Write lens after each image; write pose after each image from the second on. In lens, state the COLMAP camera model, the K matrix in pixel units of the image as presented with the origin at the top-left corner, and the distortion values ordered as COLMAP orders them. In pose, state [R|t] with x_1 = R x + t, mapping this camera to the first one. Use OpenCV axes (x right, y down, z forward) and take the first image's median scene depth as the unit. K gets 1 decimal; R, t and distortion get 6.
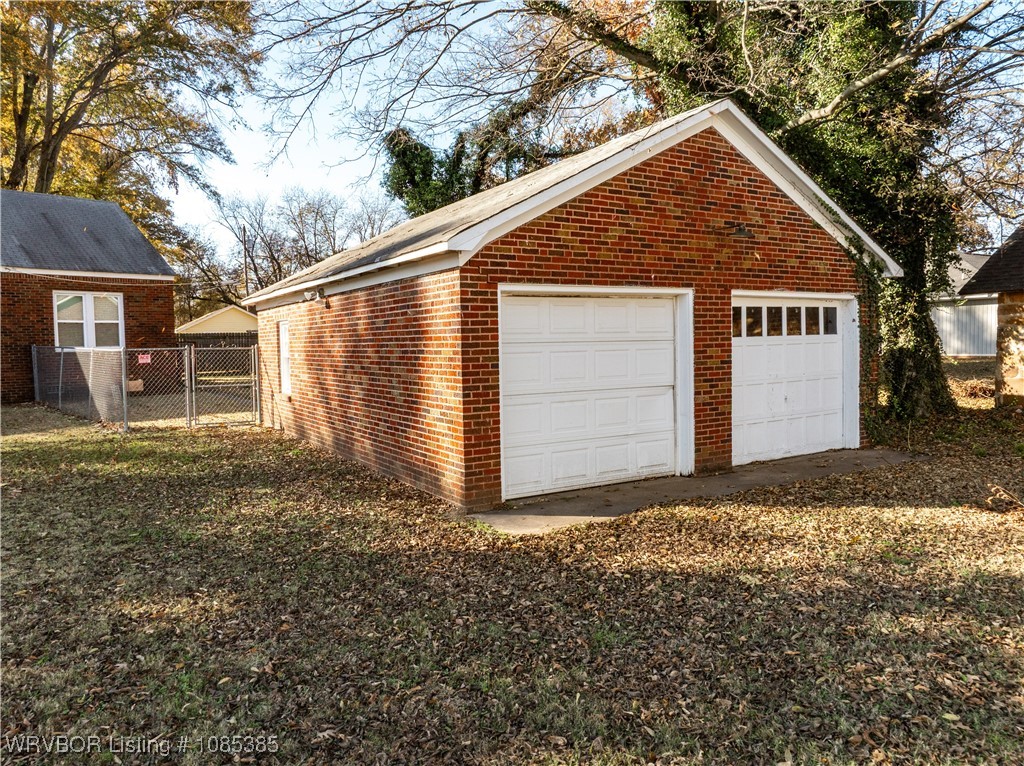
lens RADIAL K [[721.3, 0, 516.0], [0, 721.3, 387.6], [0, 0, 1]] dist [-0.038818, 0.003157]
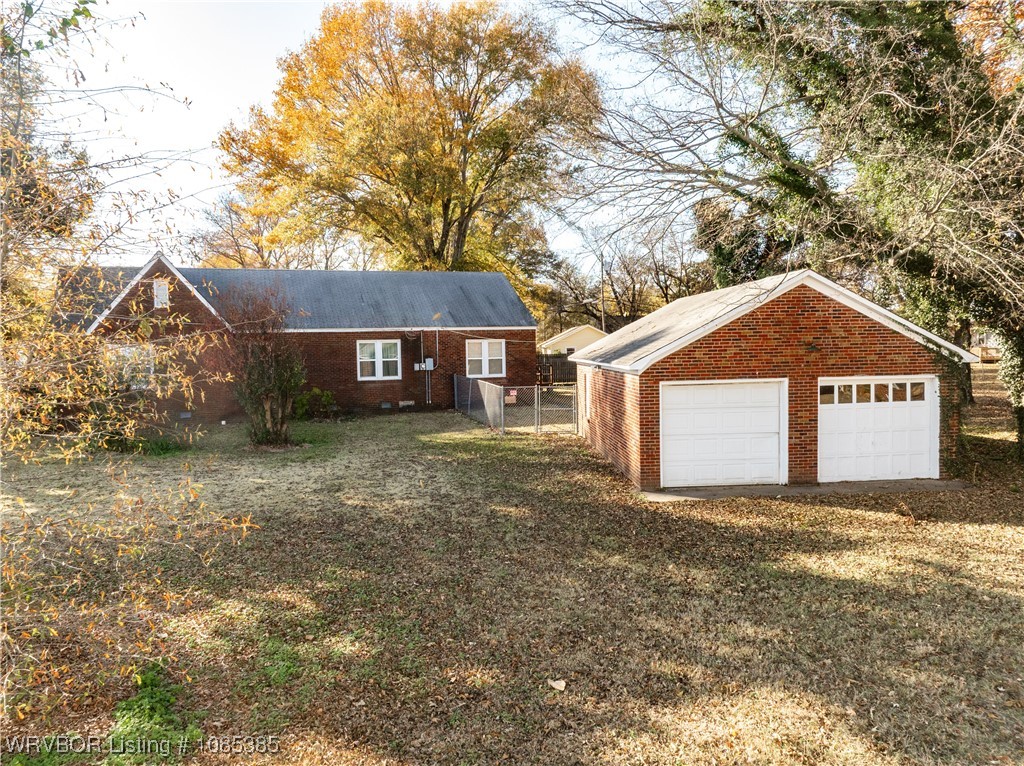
lens RADIAL K [[721.3, 0, 515.3], [0, 721.3, 380.1], [0, 0, 1]] dist [-0.038818, 0.003157]
pose [[0.879561, 0.026633, -0.475040, 0.463593], [-0.028148, 0.999596, 0.003924, -0.113873], [0.474952, 0.009920, 0.879956, -0.795916]]
